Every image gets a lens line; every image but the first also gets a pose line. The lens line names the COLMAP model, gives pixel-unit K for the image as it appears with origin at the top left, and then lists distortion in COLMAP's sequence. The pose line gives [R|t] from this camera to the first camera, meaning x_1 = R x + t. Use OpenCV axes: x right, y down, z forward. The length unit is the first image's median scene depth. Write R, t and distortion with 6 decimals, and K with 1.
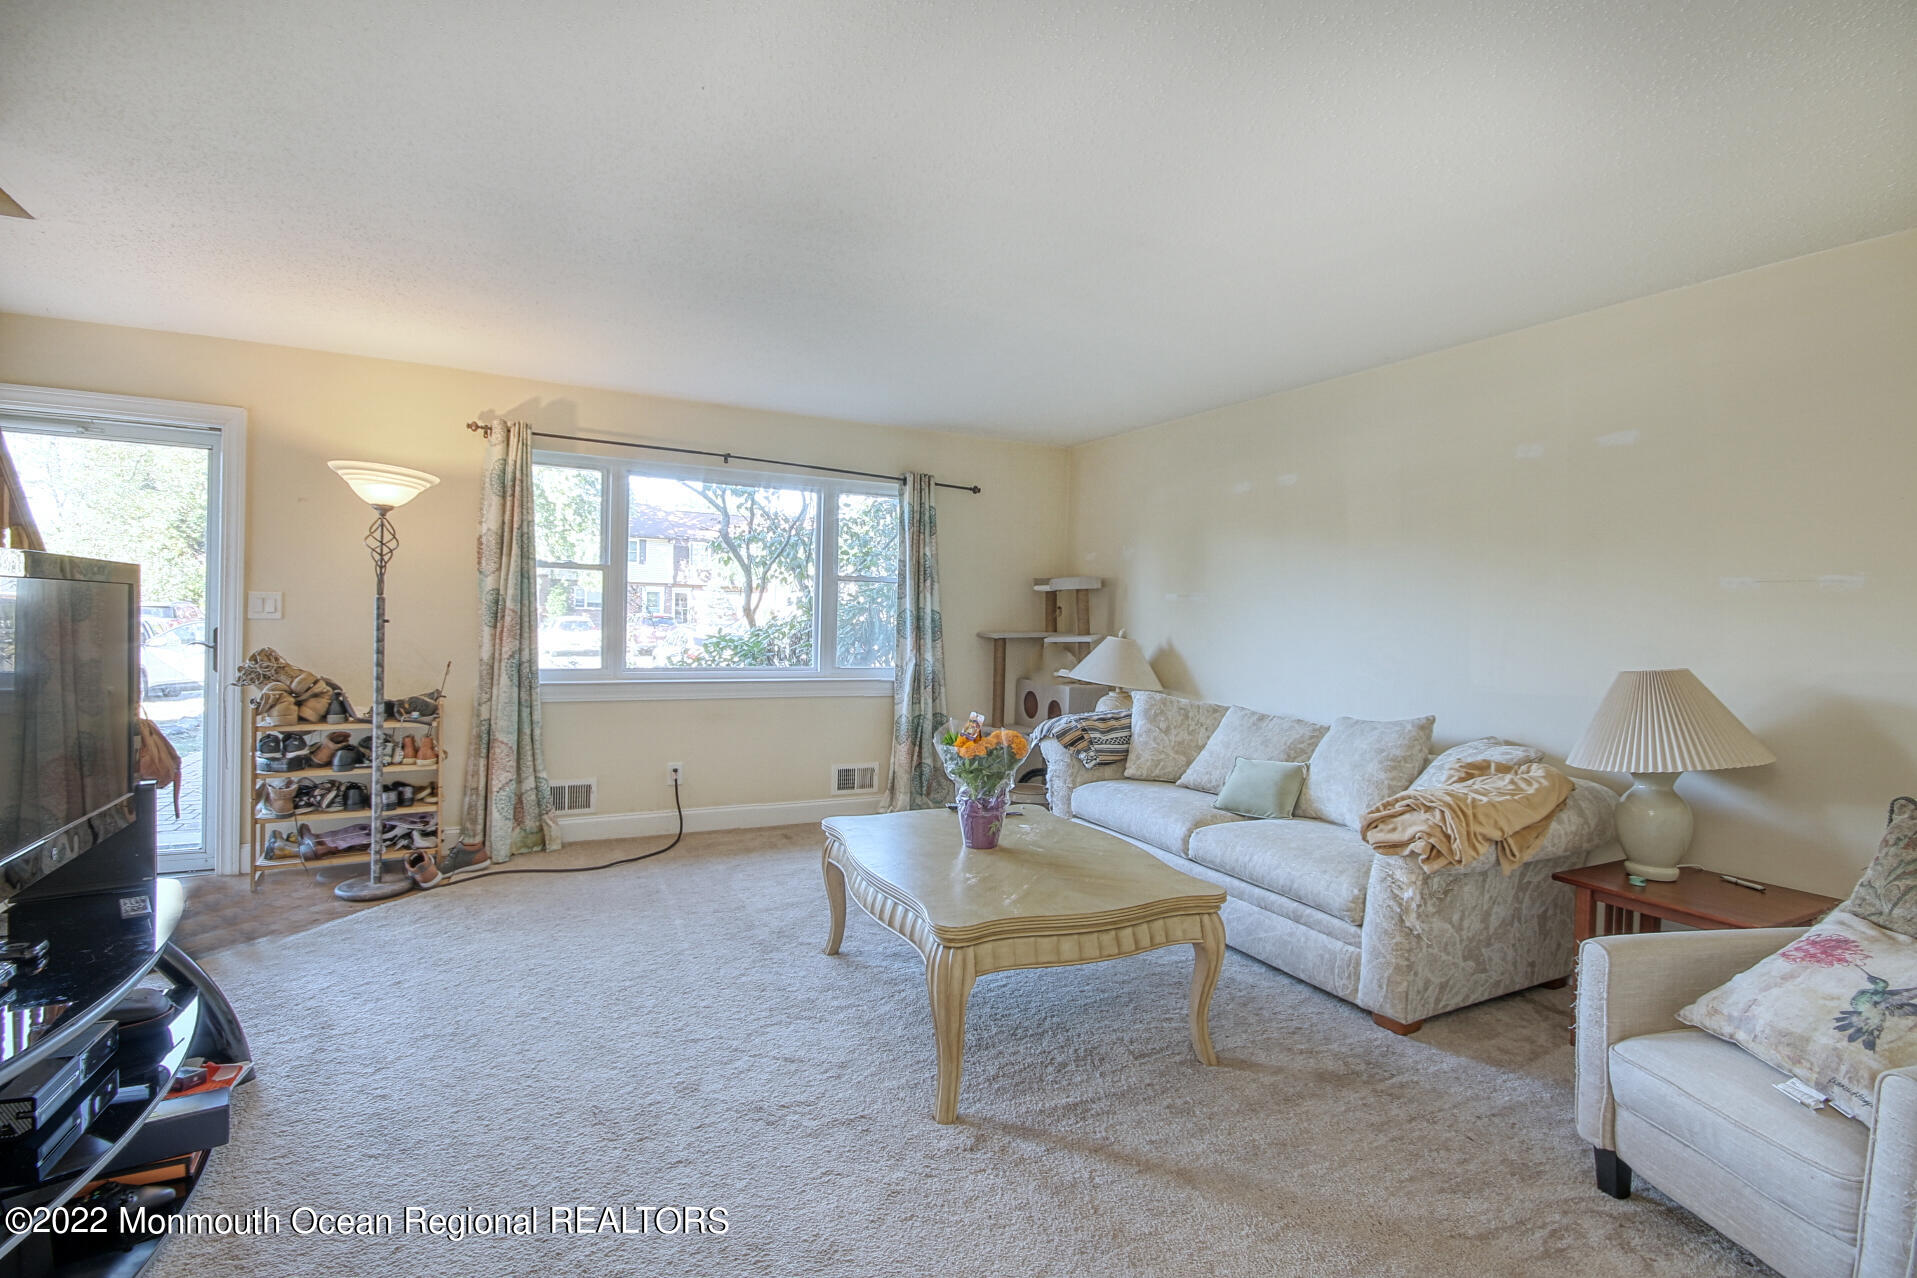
lens RADIAL K [[890.4, 0, 958.5], [0, 890.4, 639.0], [0, 0, 1]] dist [0.002501, 0.000063]
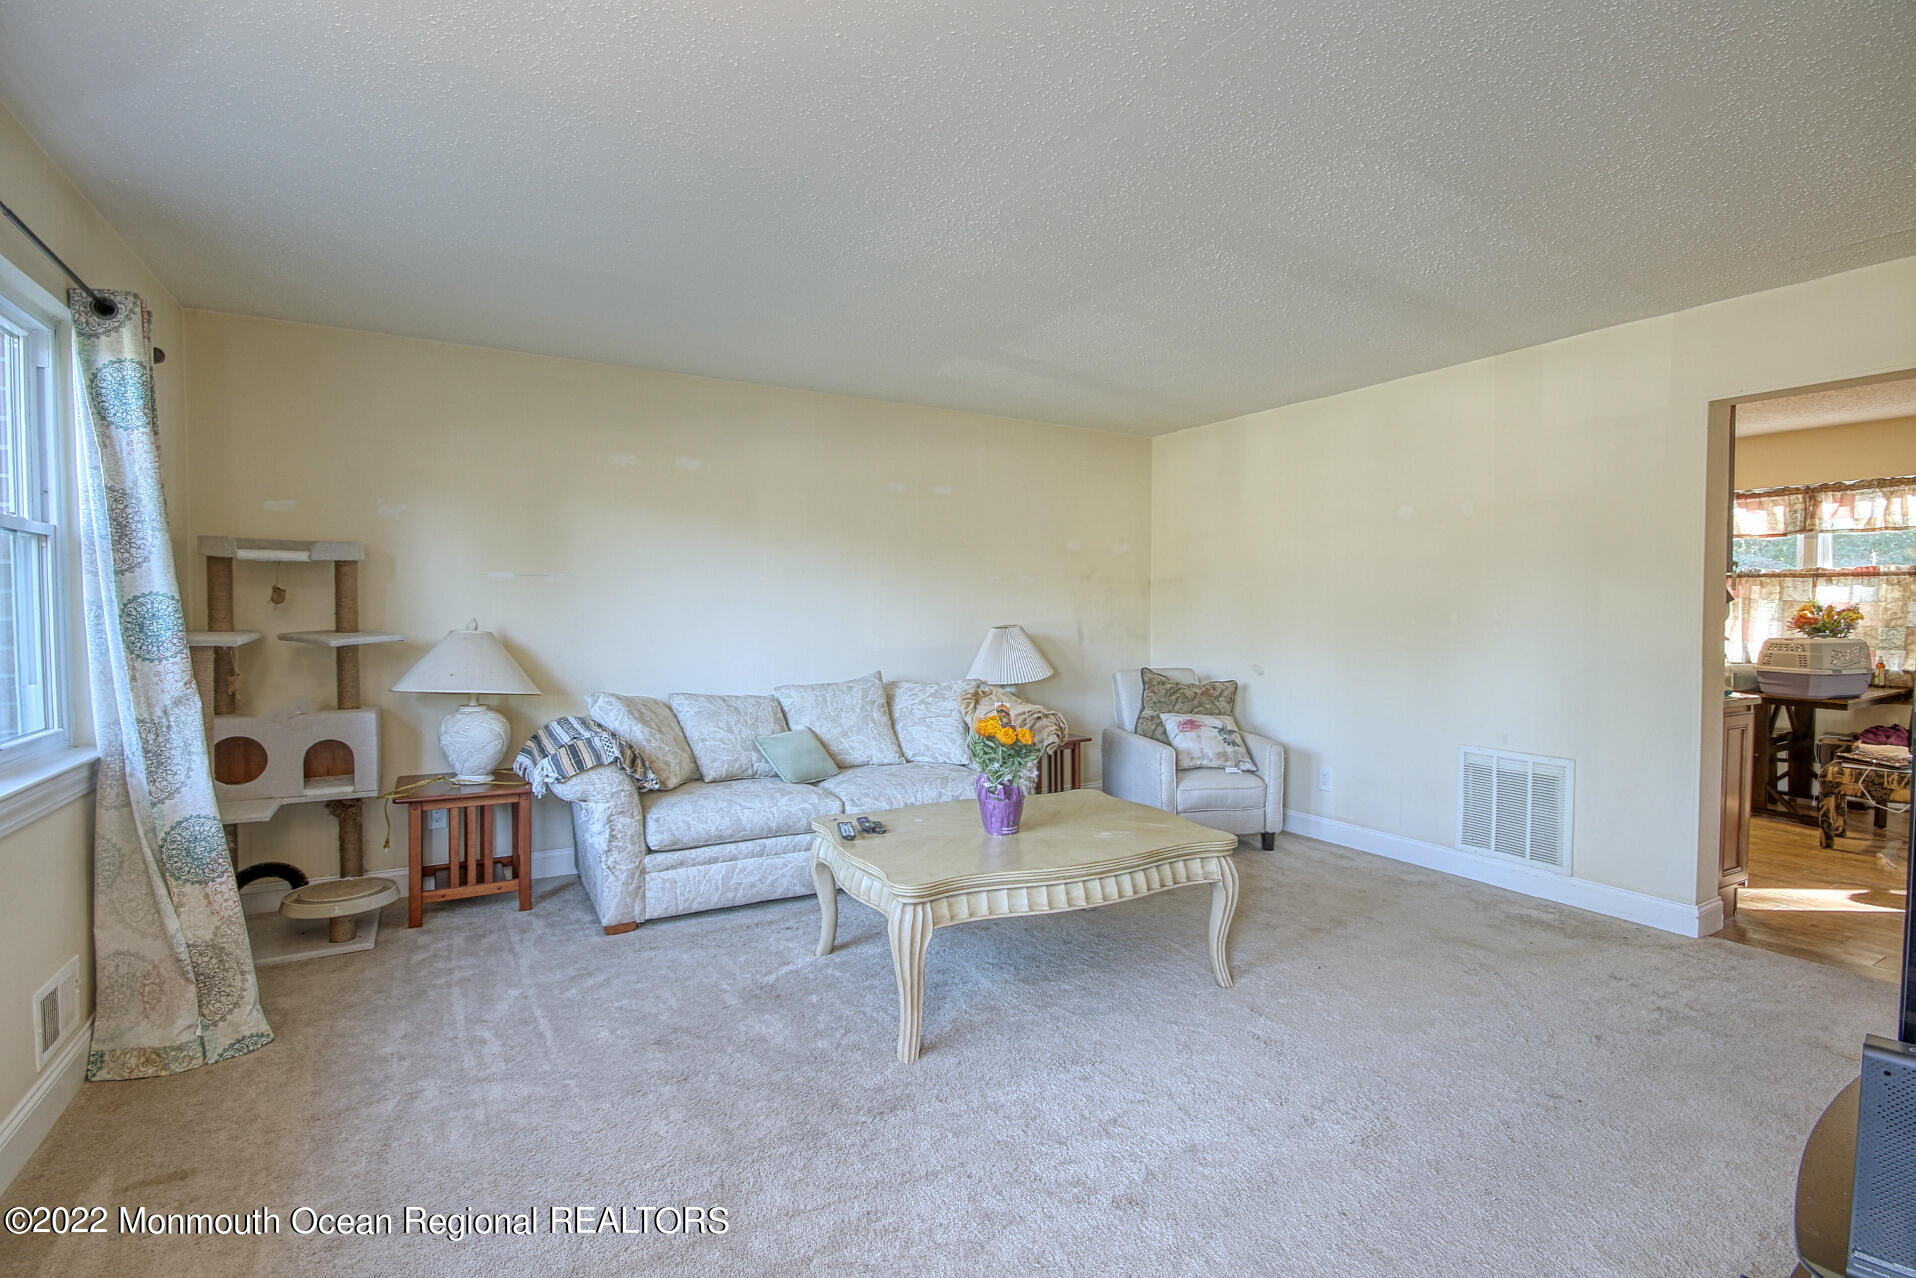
lens RADIAL K [[890.0, 0, 958.0], [0, 890.0, 639.0], [0, 0, 1]] dist [0.002501, 0.000063]
pose [[-0.063814, -0.063233, 0.995957, -0.858302], [0.023919, 0.997607, 0.064870, -0.046306], [-0.997675, 0.027962, -0.062149, 1.010579]]
